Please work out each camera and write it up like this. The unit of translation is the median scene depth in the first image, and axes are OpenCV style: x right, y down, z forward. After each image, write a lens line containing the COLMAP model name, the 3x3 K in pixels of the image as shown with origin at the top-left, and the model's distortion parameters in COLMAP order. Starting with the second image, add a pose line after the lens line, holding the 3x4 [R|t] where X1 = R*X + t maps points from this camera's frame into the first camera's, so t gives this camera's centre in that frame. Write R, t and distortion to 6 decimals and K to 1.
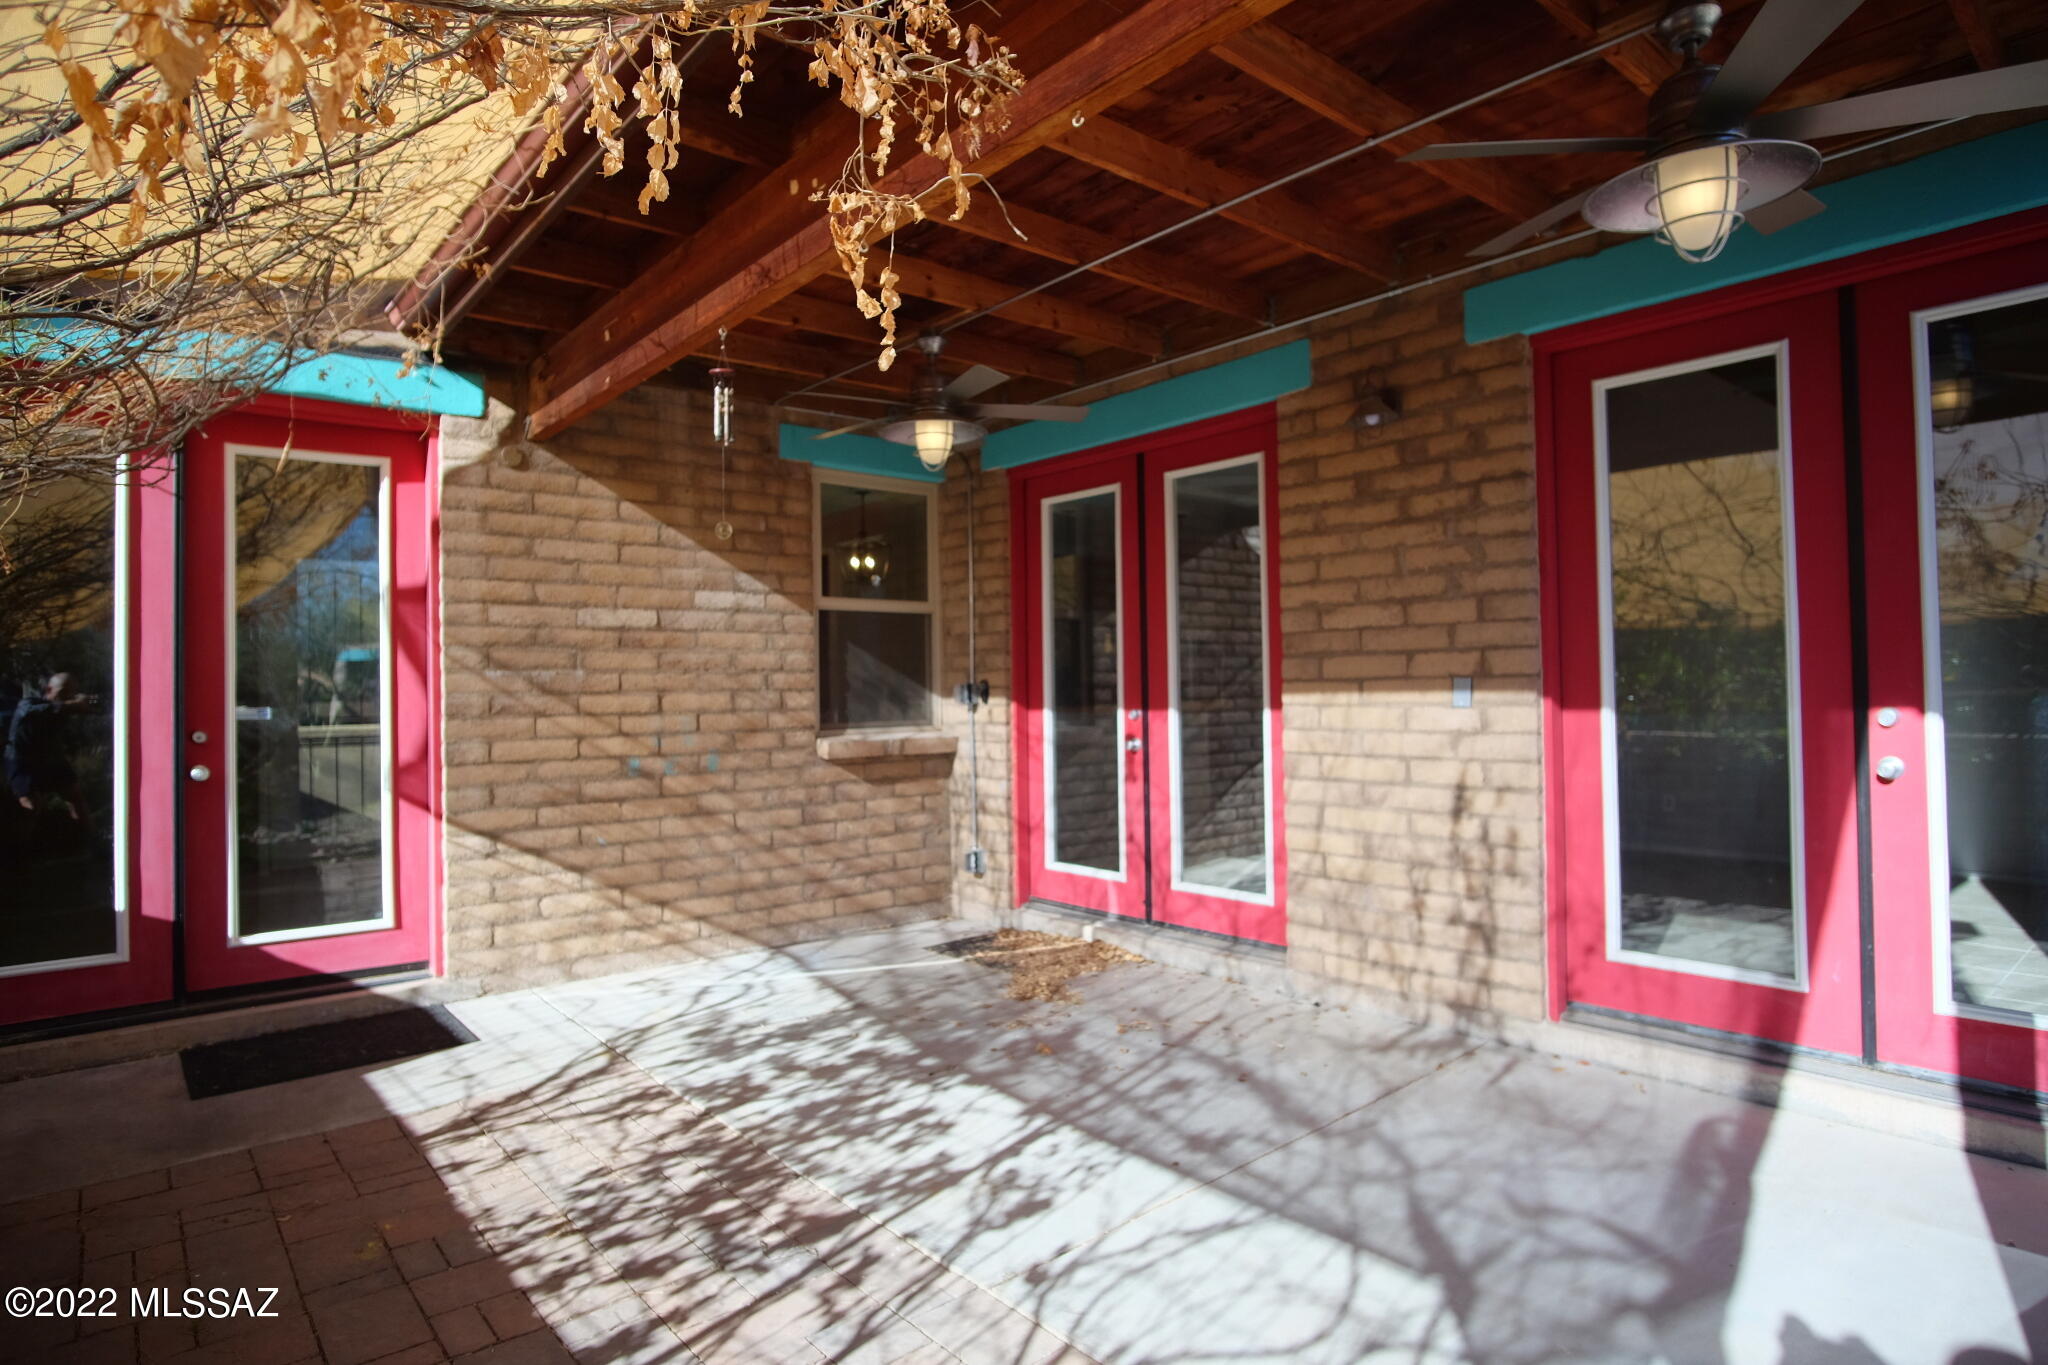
lens RADIAL K [[1102.2, 0, 1018.0], [0, 1102.2, 662.2], [0, 0, 1]] dist [-0.033931, 0.010554]
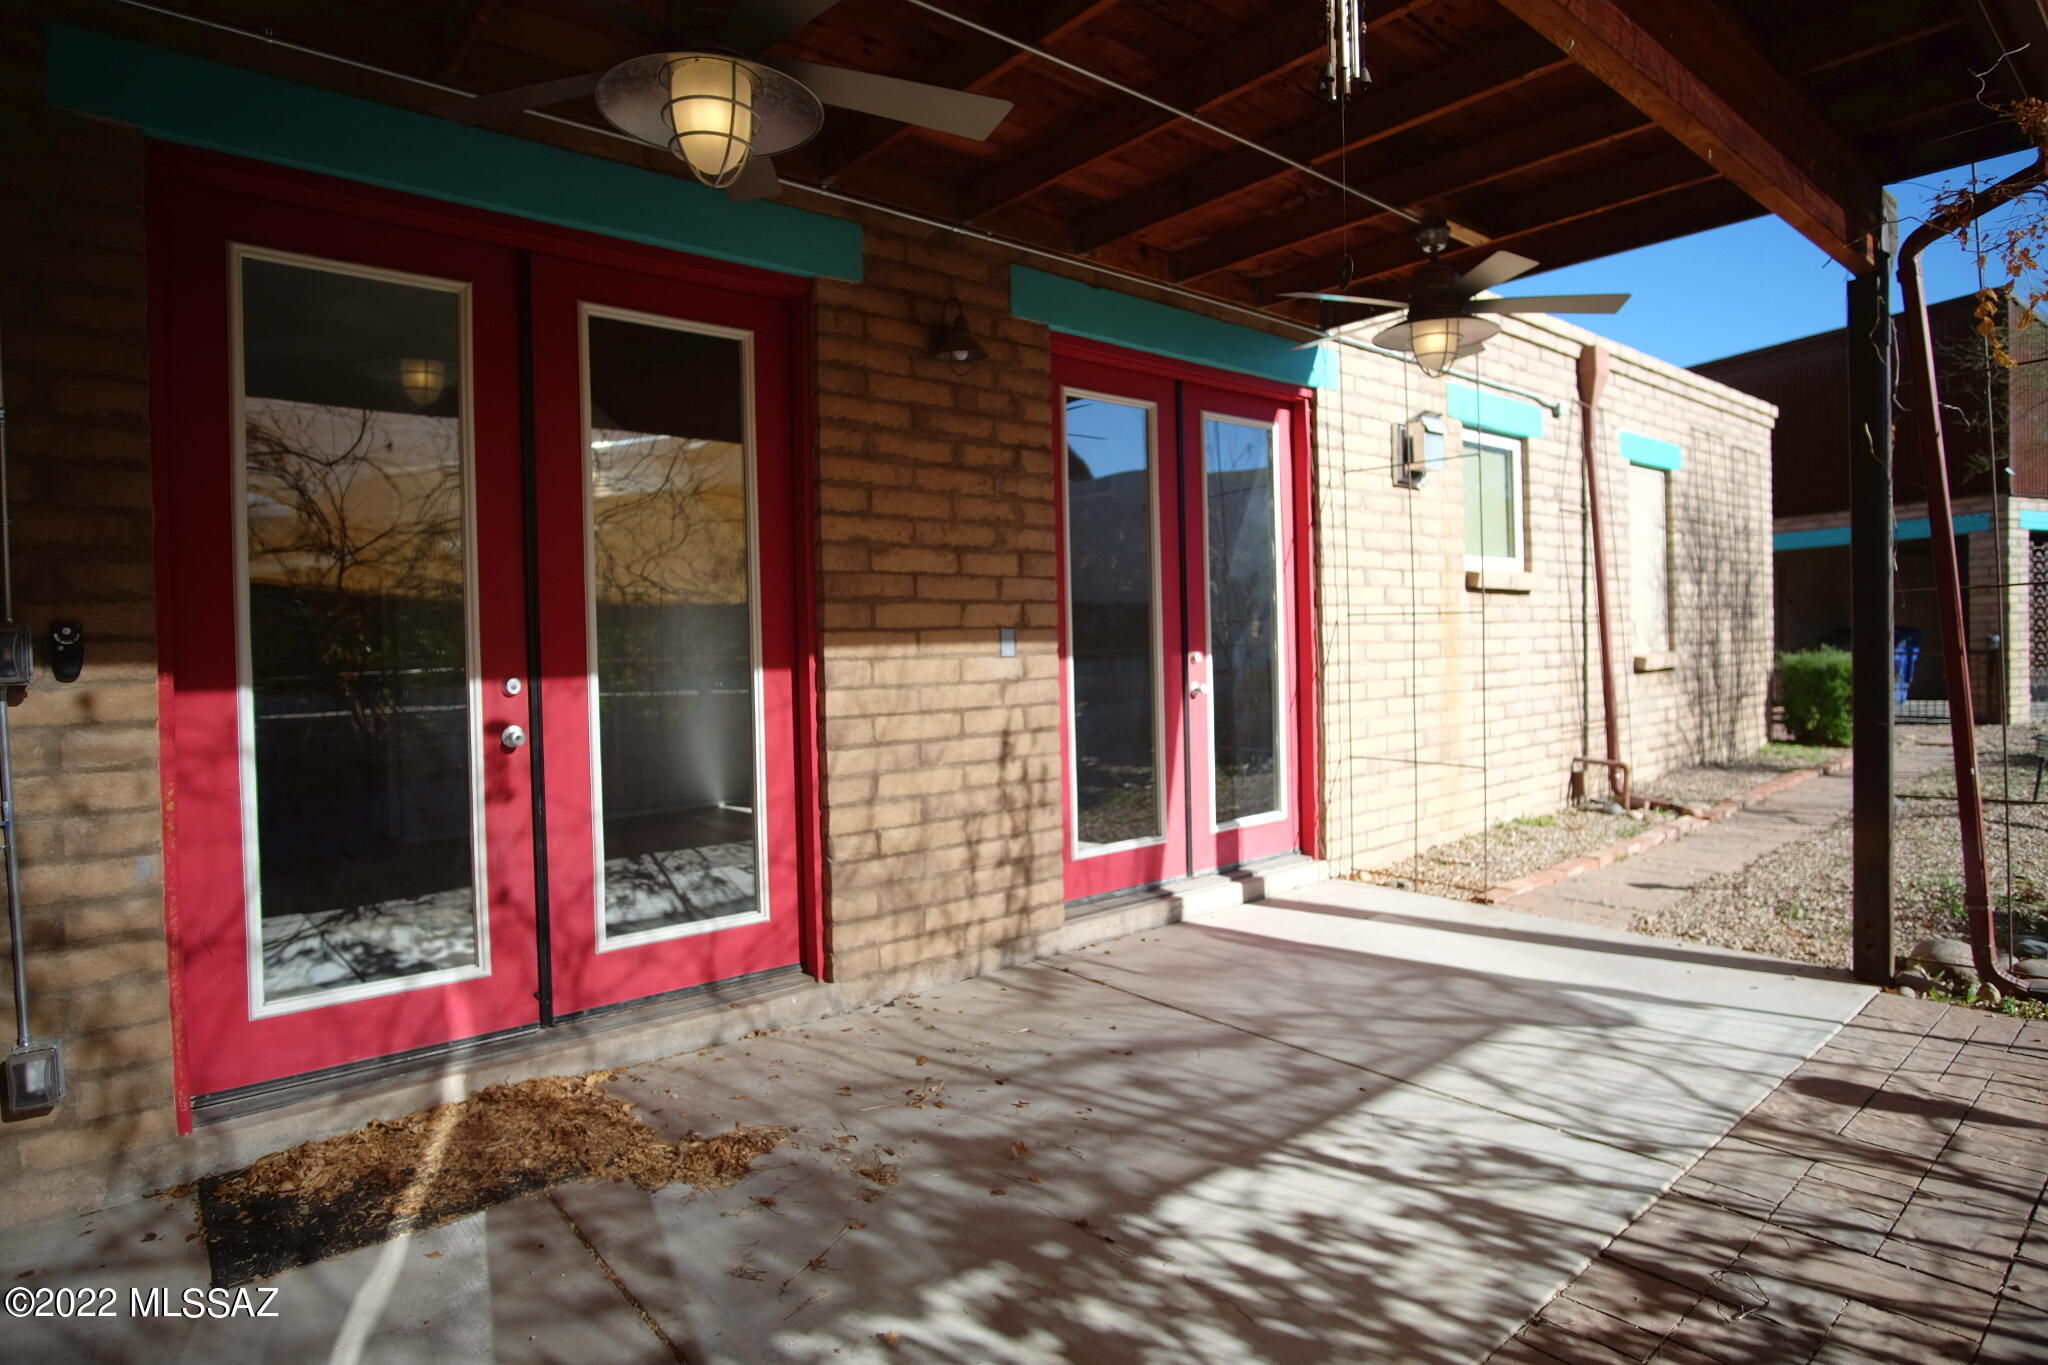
lens RADIAL K [[1102.2, 0, 1018.0], [0, 1102.2, 662.2], [0, 0, 1]] dist [-0.033931, 0.010554]
pose [[0.003842, -0.000202, 0.999993, -0.632305], [-0.002409, 0.999997, 0.000211, 0.044465], [-0.999990, -0.002410, 0.003842, 0.955621]]
